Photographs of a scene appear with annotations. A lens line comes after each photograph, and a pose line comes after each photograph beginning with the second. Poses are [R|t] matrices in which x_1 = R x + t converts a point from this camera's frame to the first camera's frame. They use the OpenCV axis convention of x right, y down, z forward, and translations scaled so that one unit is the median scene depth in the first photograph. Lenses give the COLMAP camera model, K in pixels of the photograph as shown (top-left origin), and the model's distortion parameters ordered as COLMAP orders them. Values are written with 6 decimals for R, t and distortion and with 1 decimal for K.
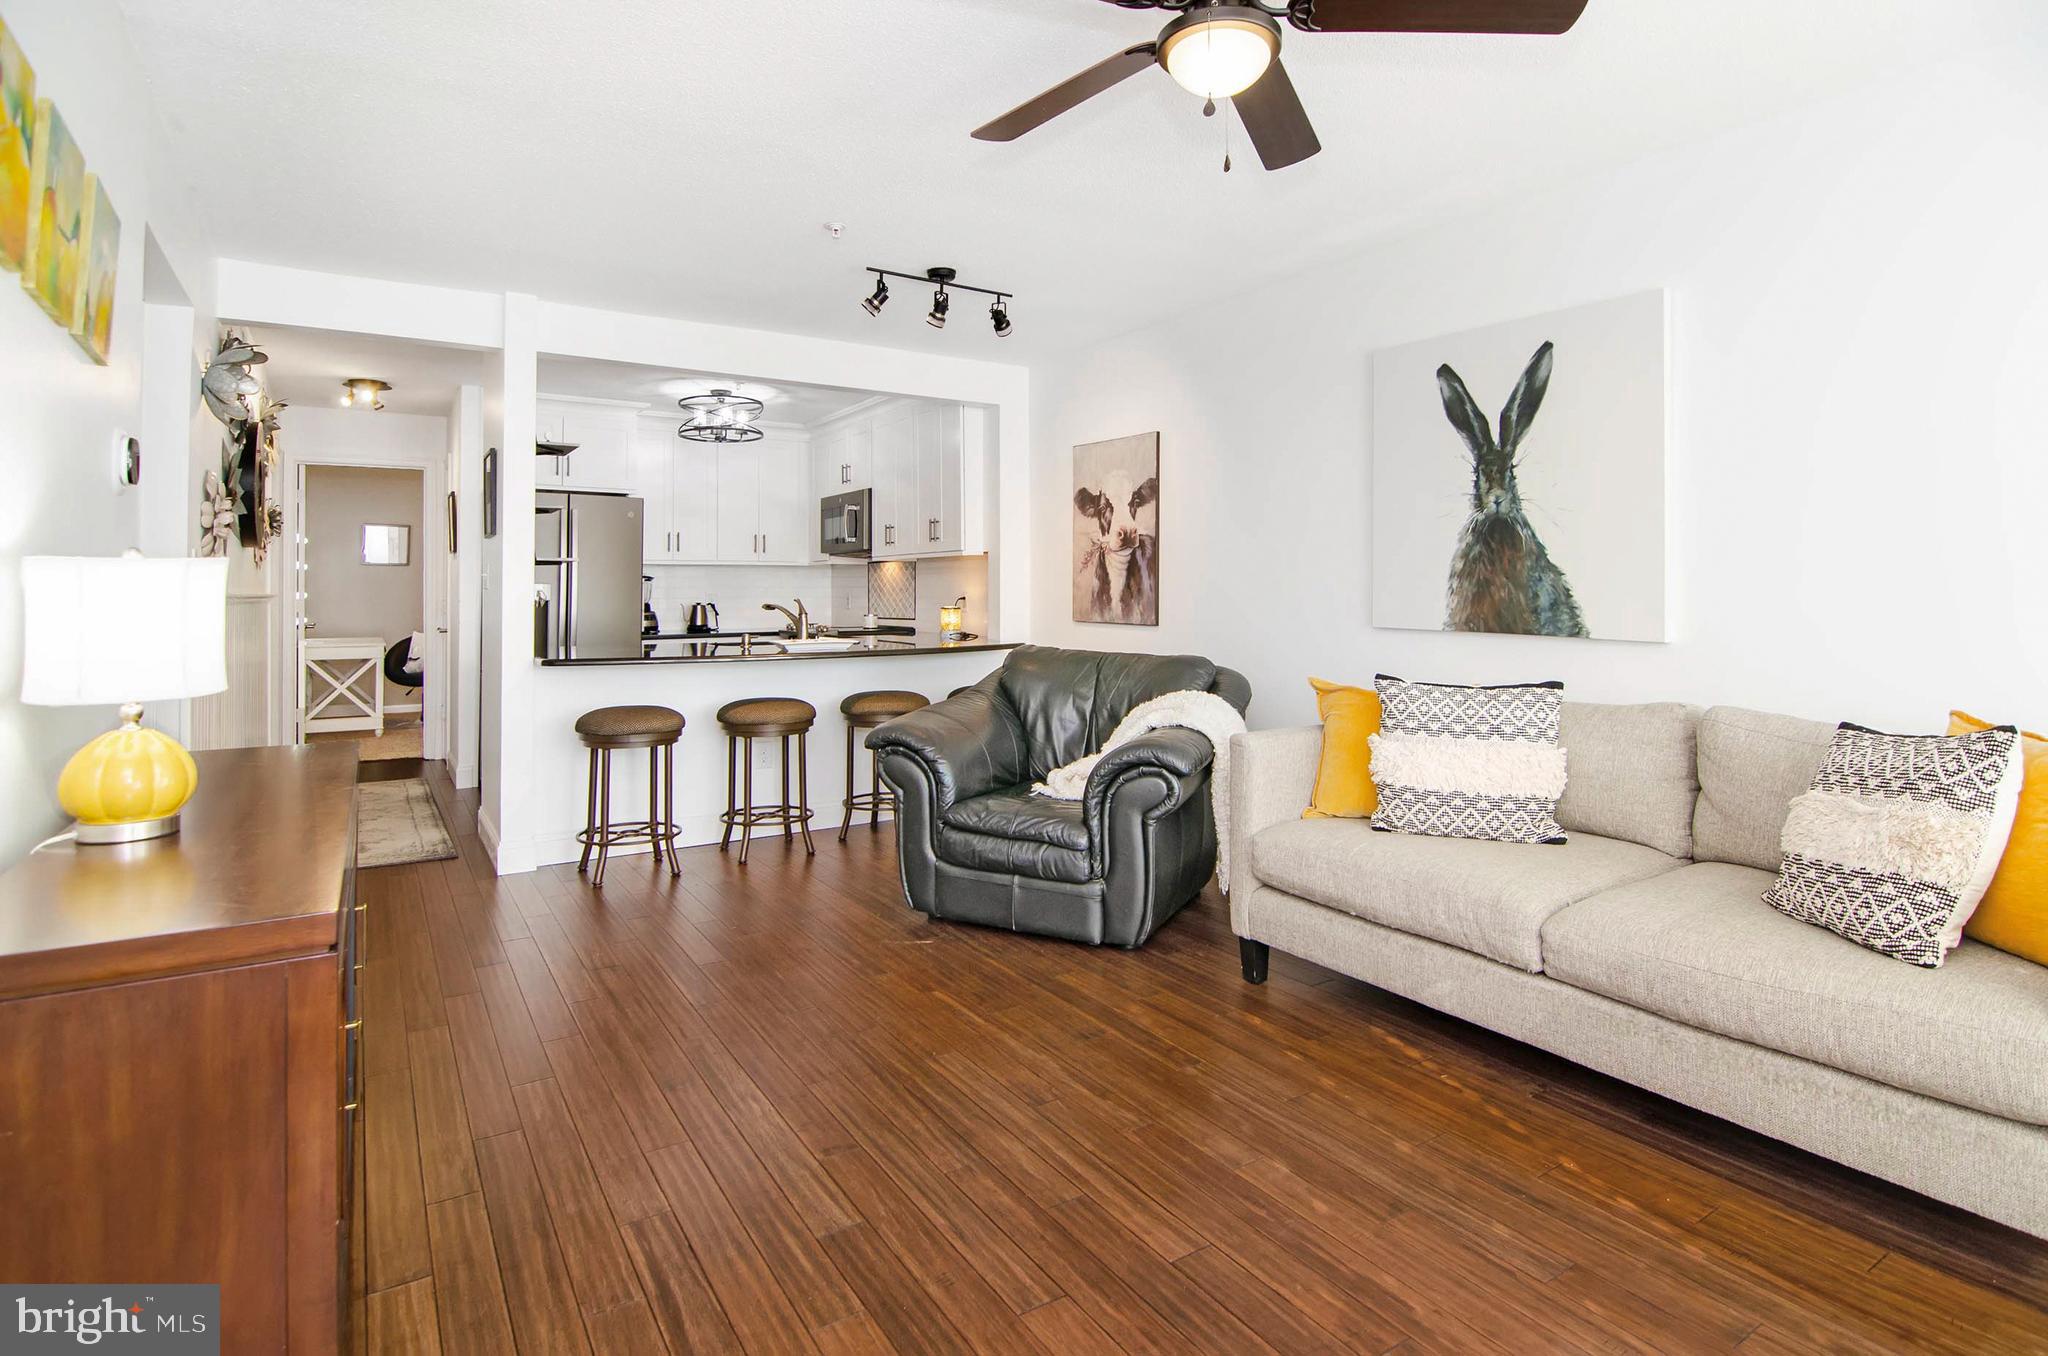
lens RADIAL K [[1037.8, 0, 1028.3], [0, 1037.8, 569.0], [0, 0, 1]] dist [0.001006, -0.016610]
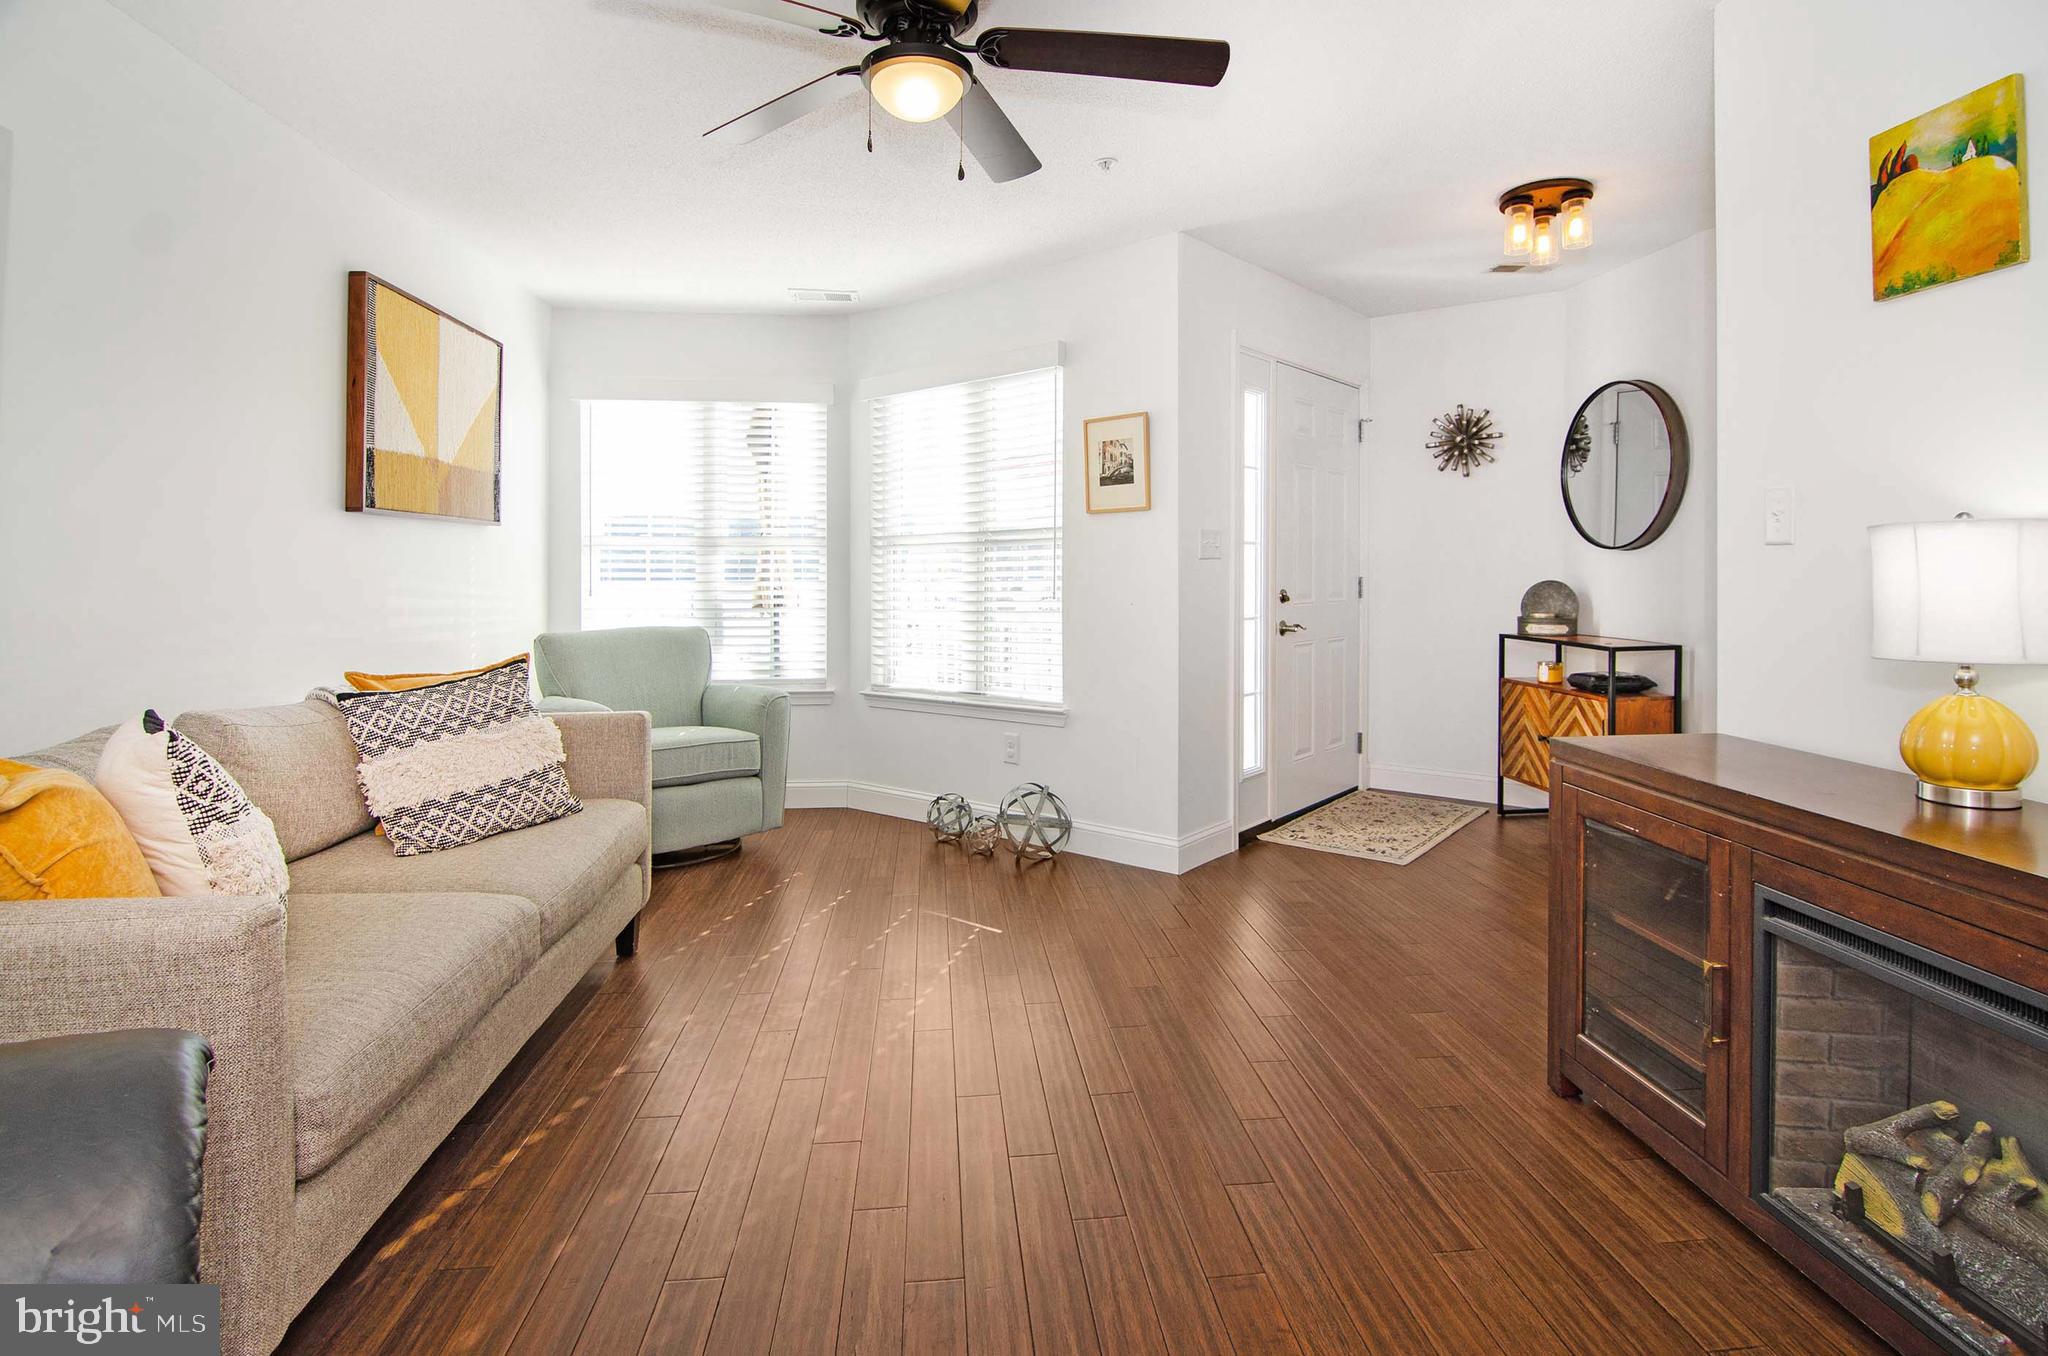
lens RADIAL K [[1016.0, 0, 1036.4], [0, 1016.0, 588.2], [0, 0, 1]] dist [0.000796, -0.028220]
pose [[-0.890332, 0.001139, 0.455311, -0.190836], [0.000207, 0.999998, -0.002097, 0.020189], [-0.455313, -0.001773, -0.890330, 0.855126]]
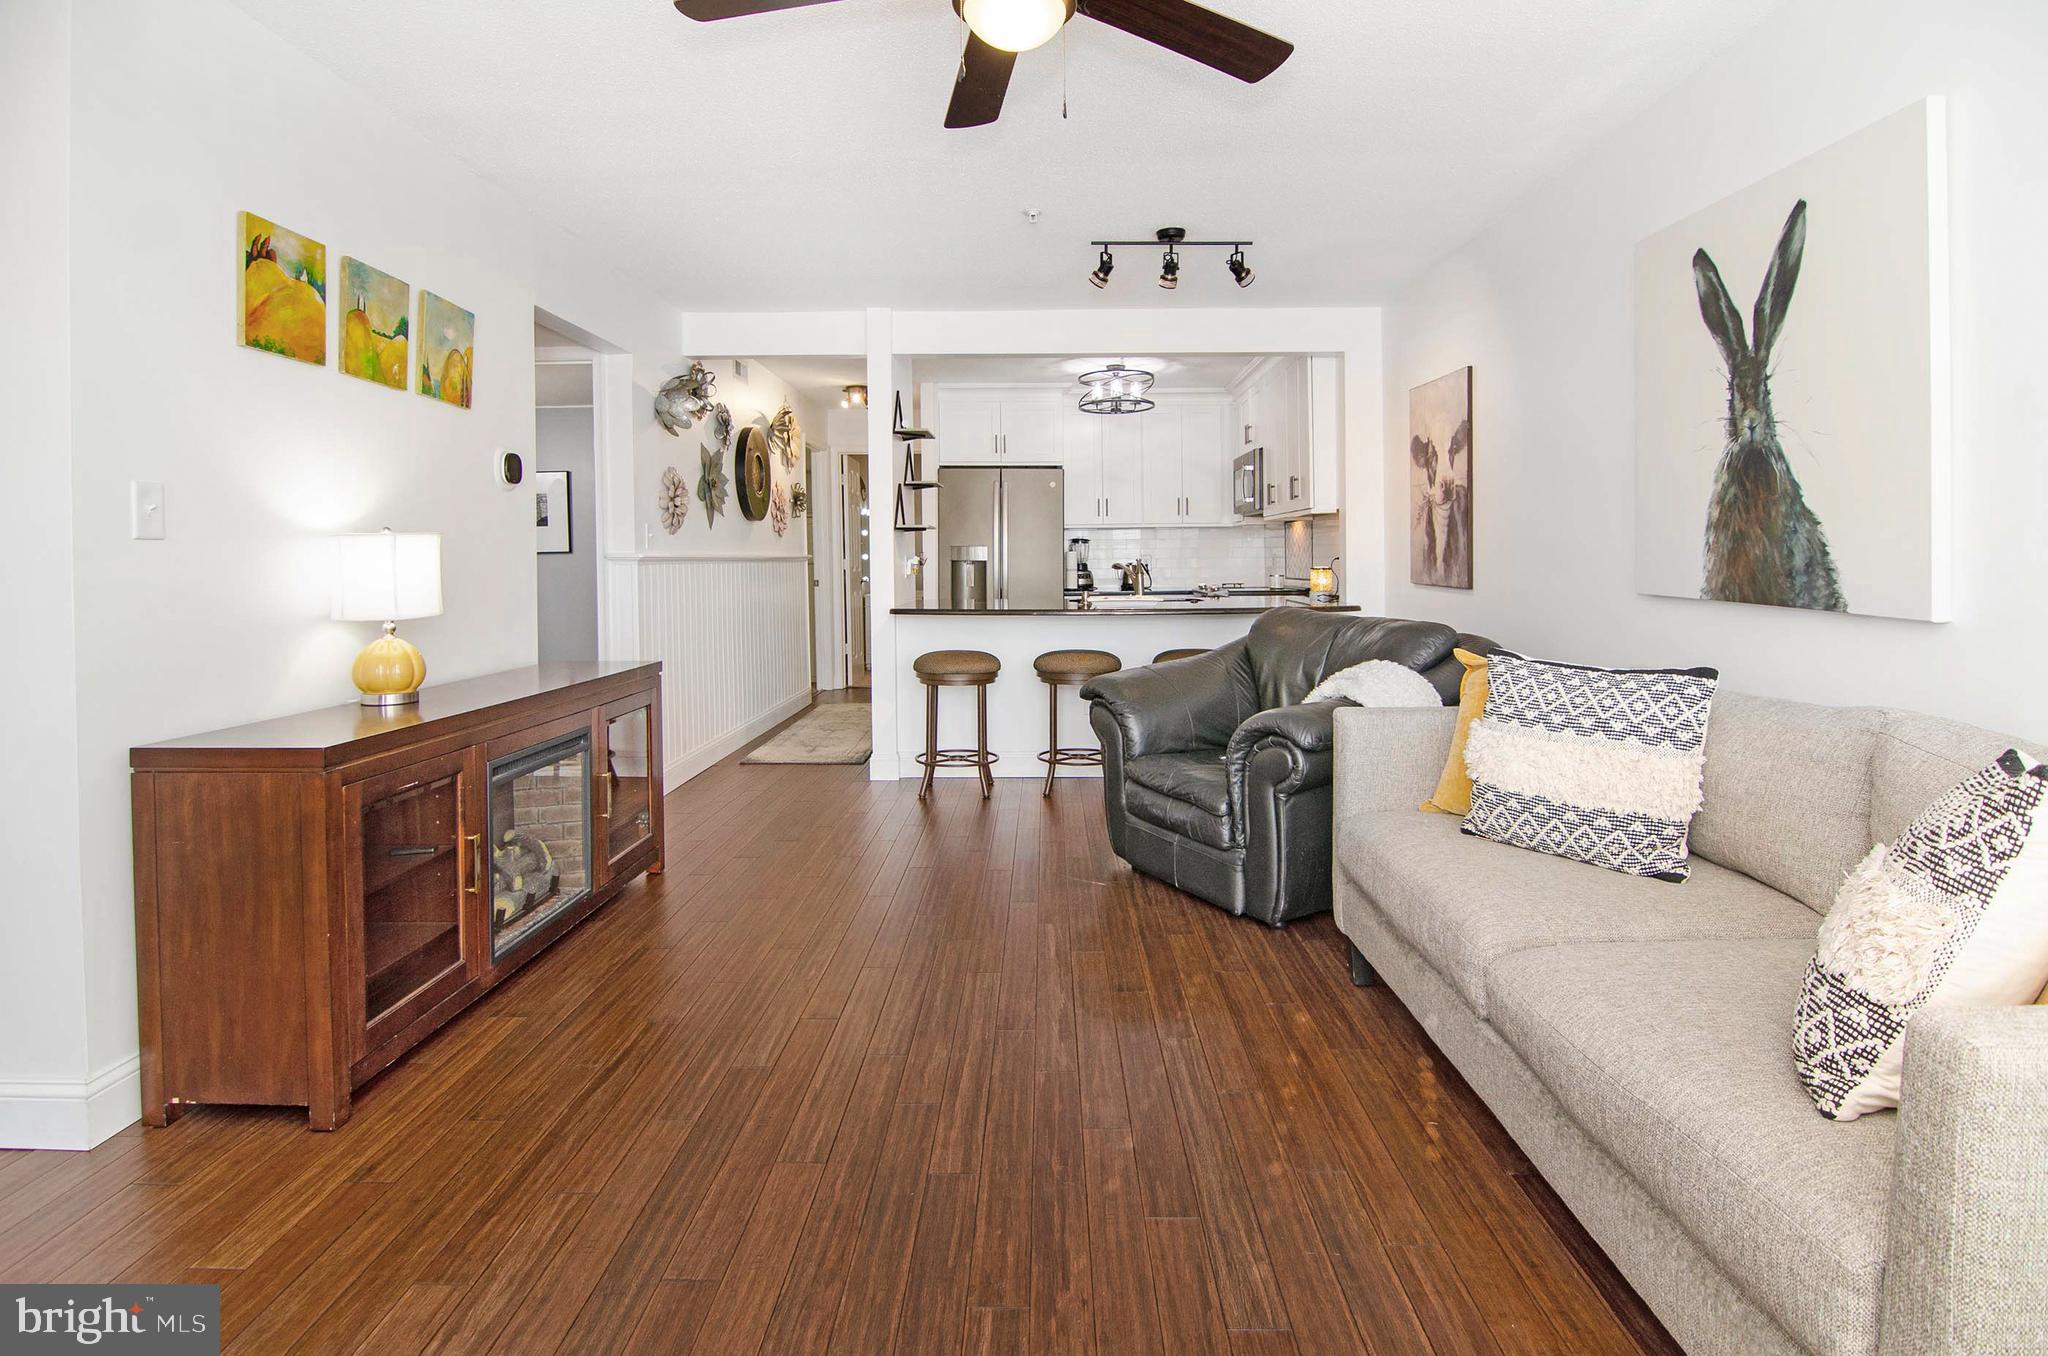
lens RADIAL K [[1038.5, 0, 1033.2], [0, 1038.5, 563.5], [0, 0, 1]] dist [-0.000811, -0.017711]
pose [[0.832204, 0.001945, -0.554466, 0.338689], [0.016092, 0.999488, 0.027658, 0.003295], [0.554236, -0.031939, 0.831747, 0.075705]]
